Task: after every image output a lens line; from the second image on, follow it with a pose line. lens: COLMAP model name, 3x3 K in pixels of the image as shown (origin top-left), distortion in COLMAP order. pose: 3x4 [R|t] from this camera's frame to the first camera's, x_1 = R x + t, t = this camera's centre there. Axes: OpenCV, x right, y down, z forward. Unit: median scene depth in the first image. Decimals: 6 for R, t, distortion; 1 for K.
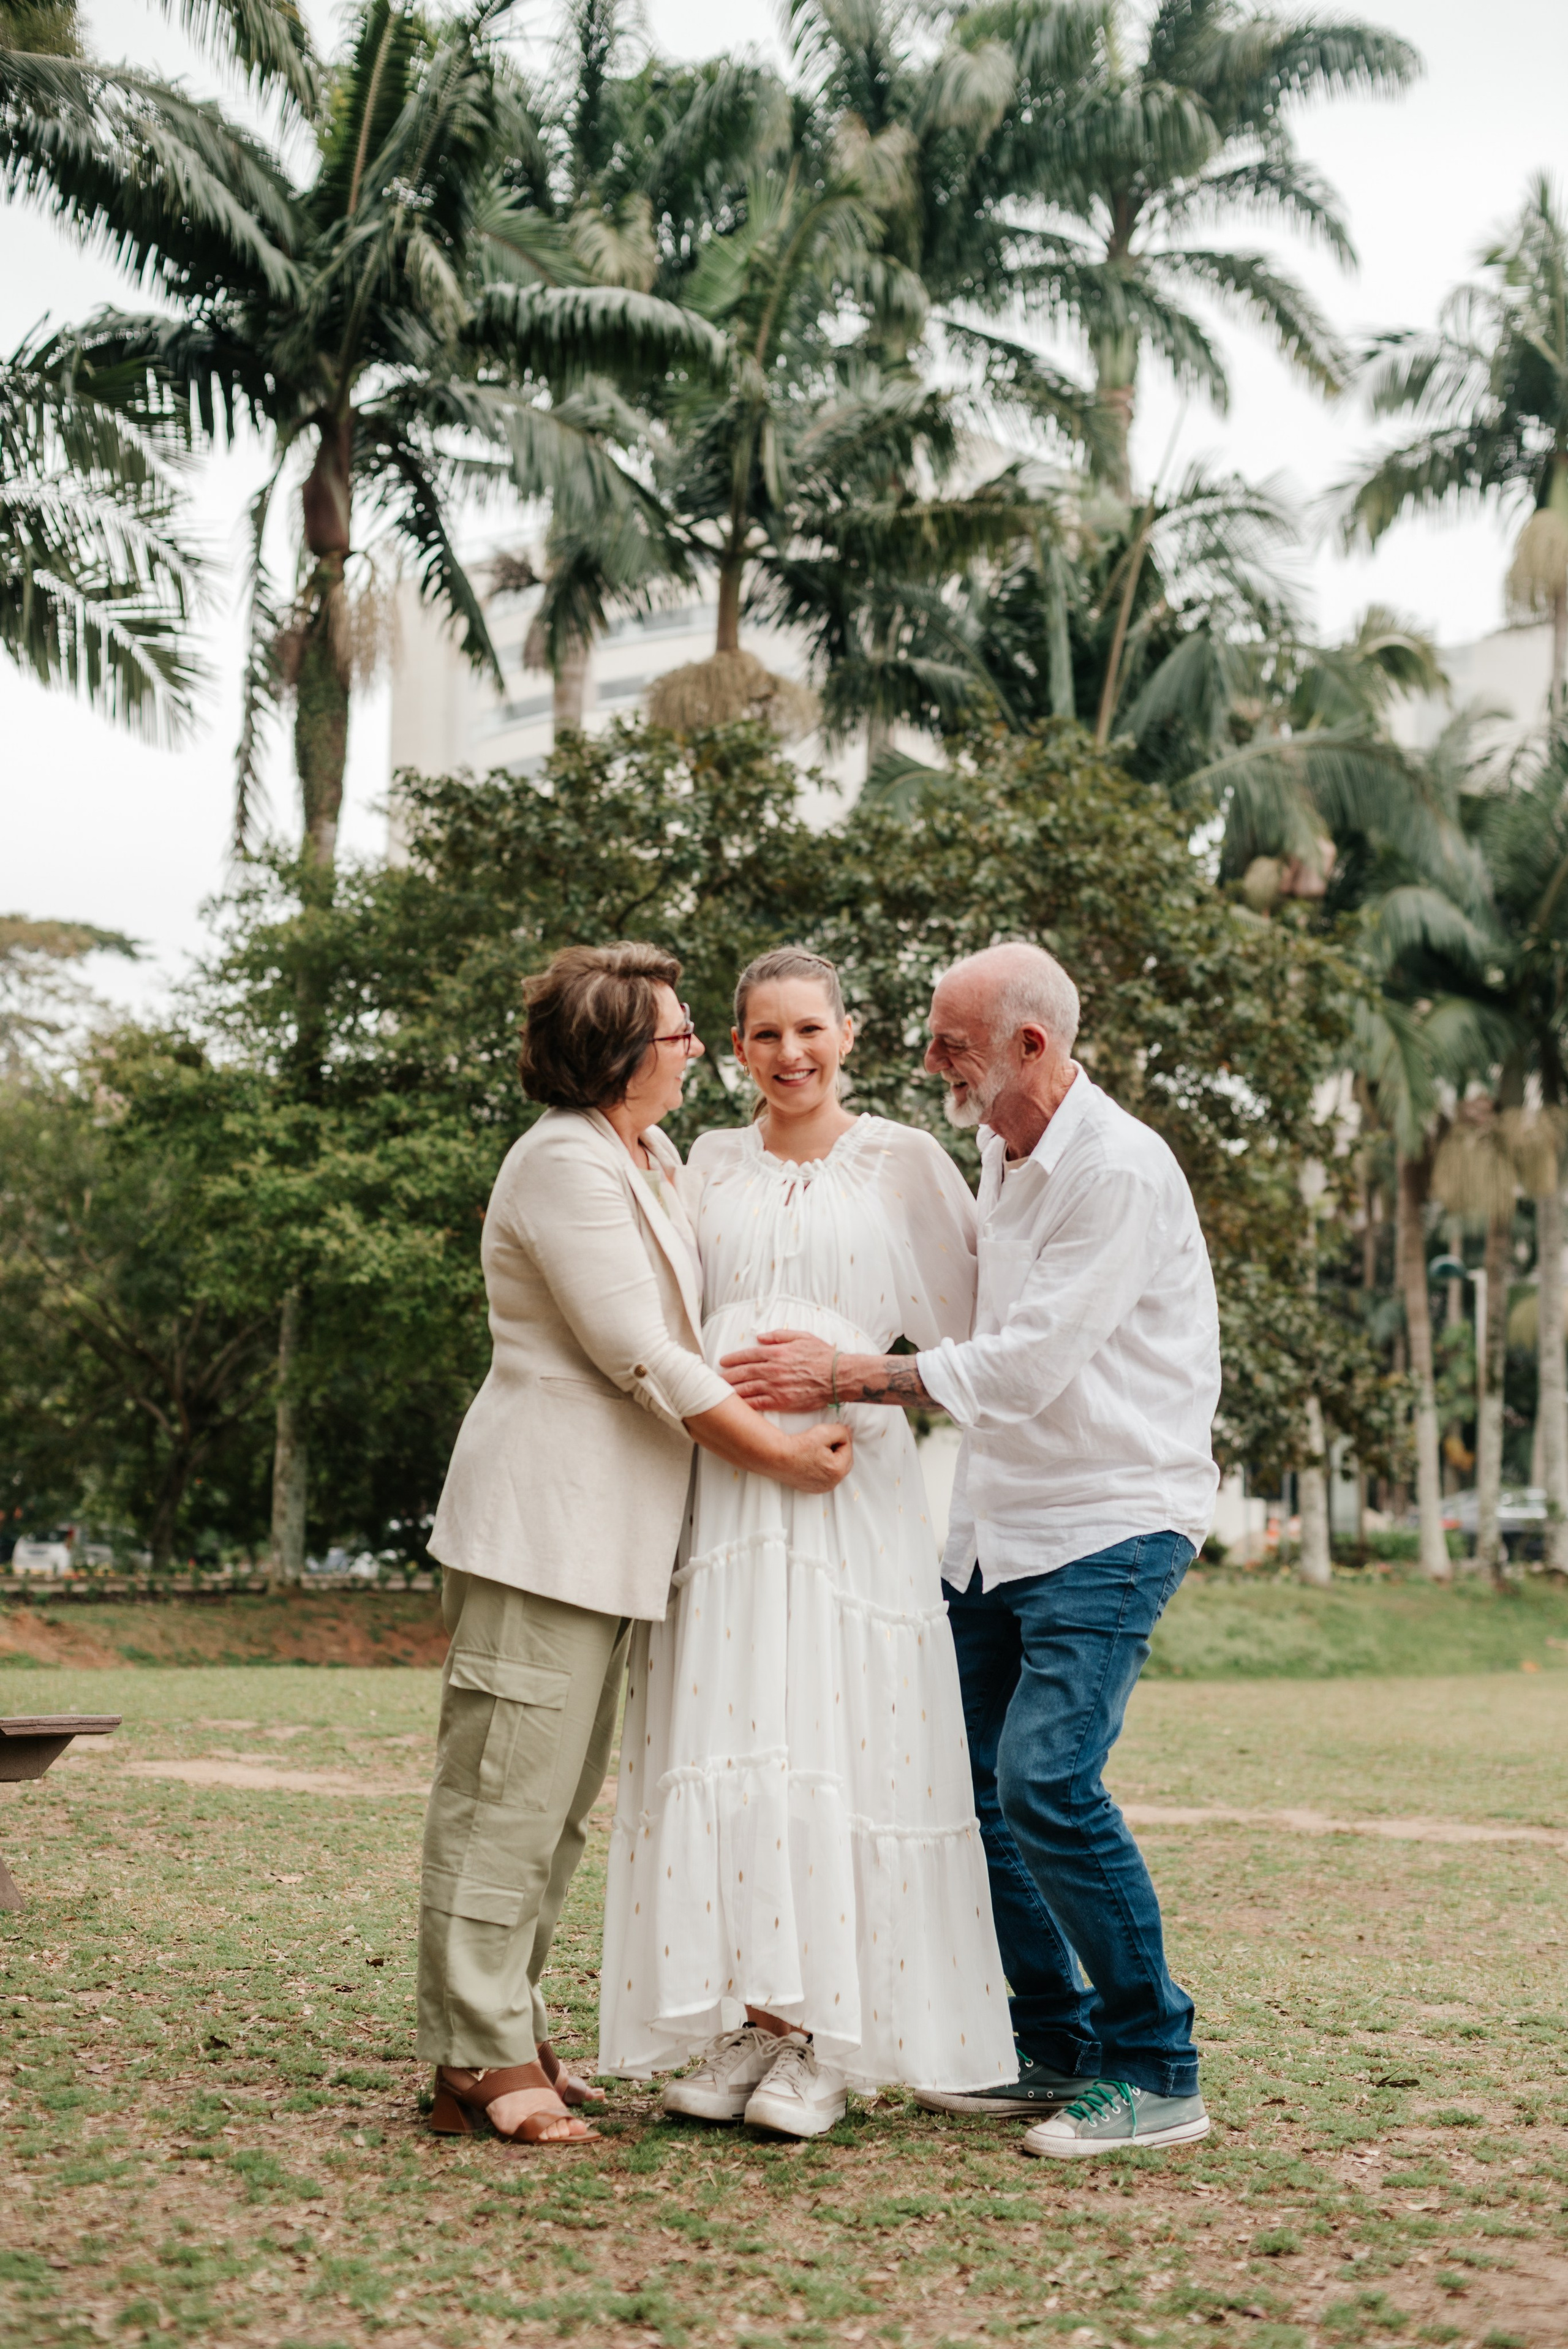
lens RADIAL K [[3371.6, 0, 711.8], [0, 3371.6, 1239.5], [0, 0, 1]] dist [0.129291, 0.000000]
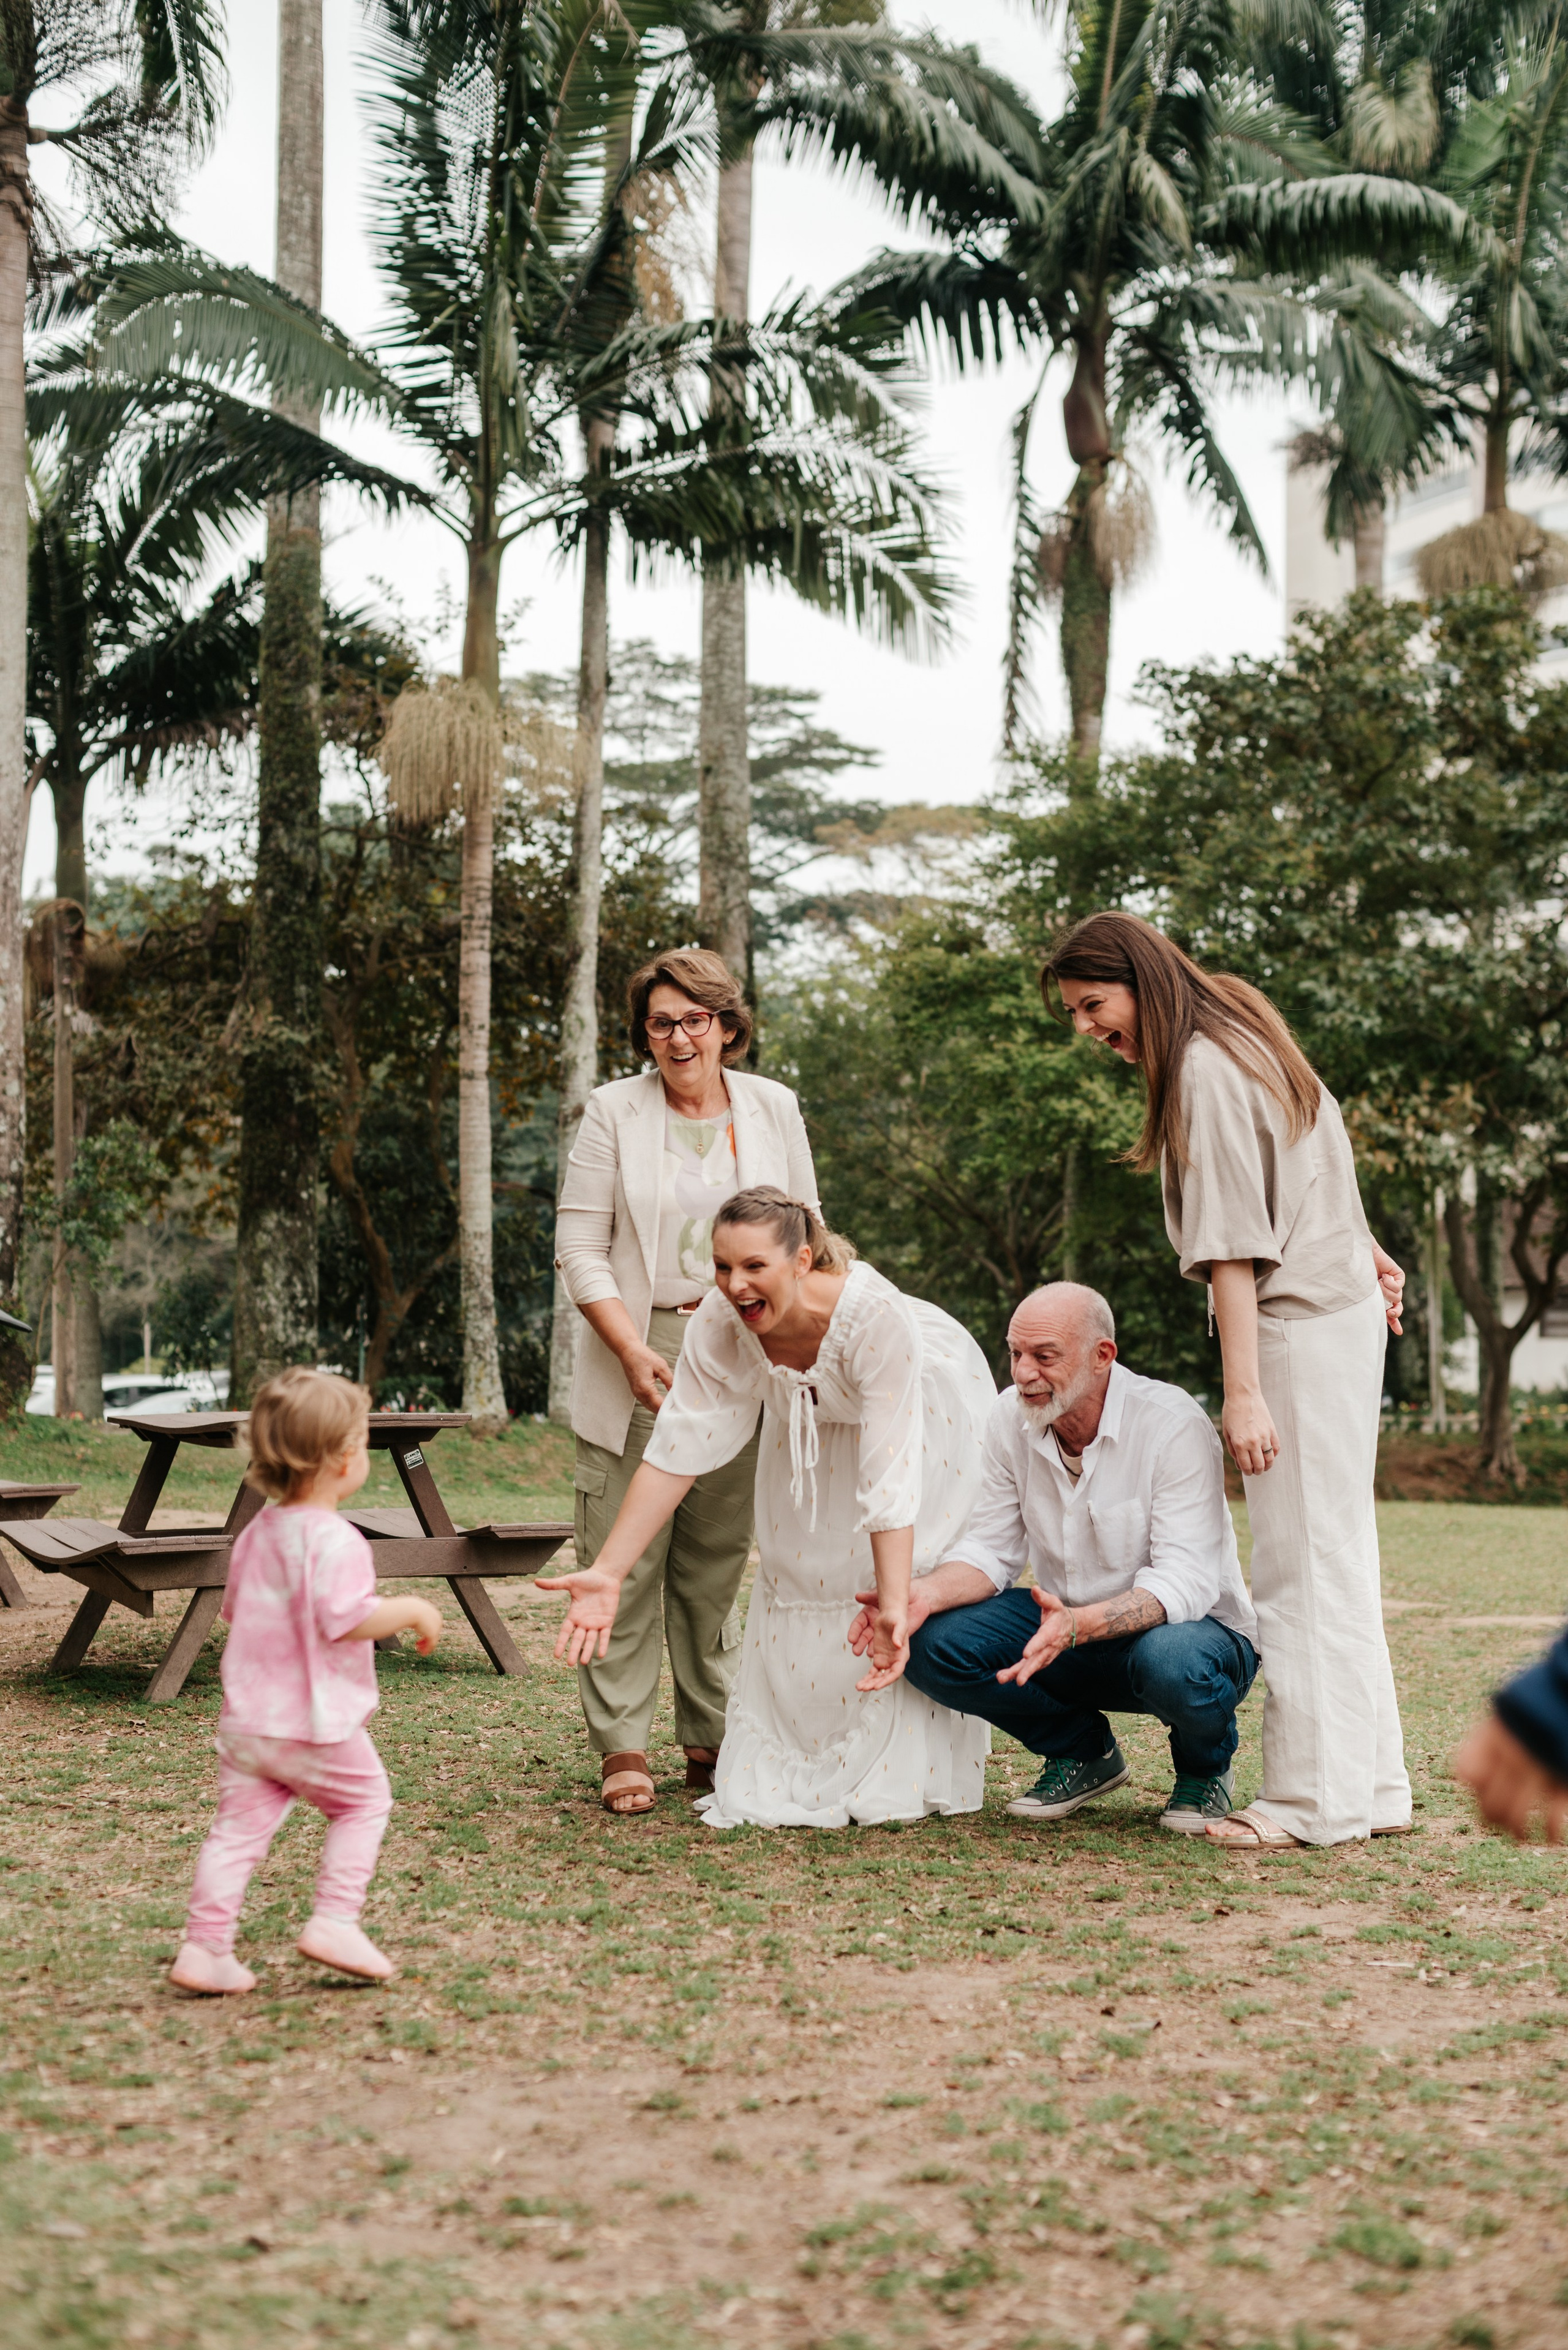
lens RADIAL K [[3373.2, 0, 747.3], [0, 3373.2, 1211.4], [0, 0, 1]] dist [0.129291, 0.000000]
pose [[0.957597, -0.028010, -0.286747, 0.085646], [0.038499, 0.998777, 0.031008, -0.004509], [0.285528, -0.040733, 0.957505, -0.061313]]
